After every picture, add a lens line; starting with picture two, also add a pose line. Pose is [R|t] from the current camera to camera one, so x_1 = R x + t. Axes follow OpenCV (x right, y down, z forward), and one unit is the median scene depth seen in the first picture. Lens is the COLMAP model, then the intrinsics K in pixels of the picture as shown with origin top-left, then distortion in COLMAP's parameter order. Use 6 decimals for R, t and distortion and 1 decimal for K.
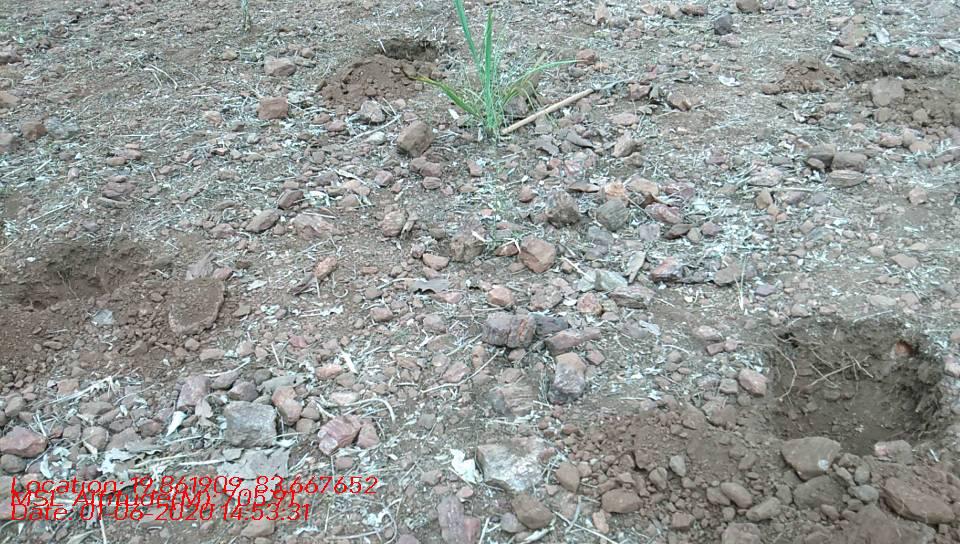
lens RADIAL K [[748.4, 0, 480.0], [0, 748.4, 272.0], [0, 0, 1]] dist [0.047147, -0.102681]
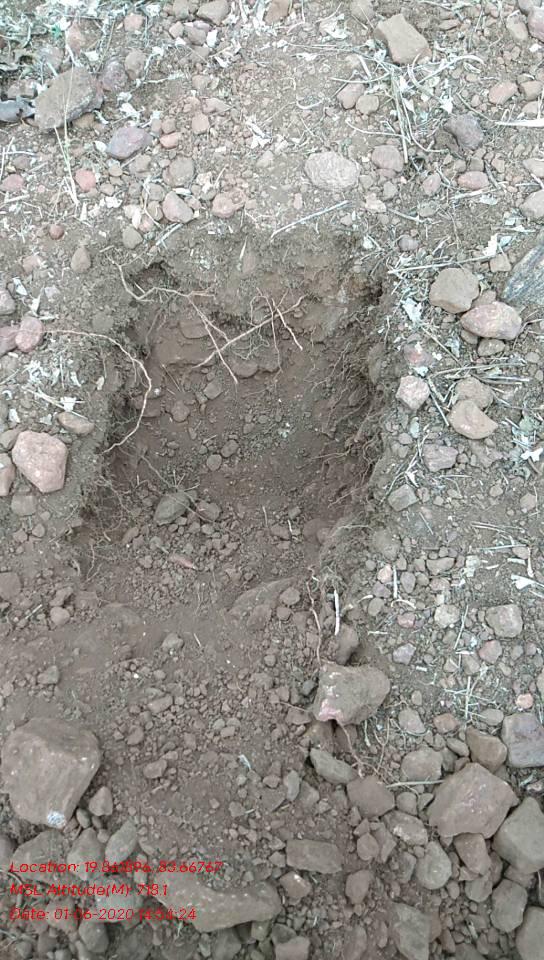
lens RADIAL K [[748.4, 0, 272.0], [0, 748.4, 480.0], [0, 0, 1]] dist [0.047147, -0.102681]
pose [[0.973943, -0.208157, 0.090029, 0.419778], [0.087911, 0.712440, 0.696205, -0.163541], [-0.209060, -0.670149, 0.712176, 0.541930]]
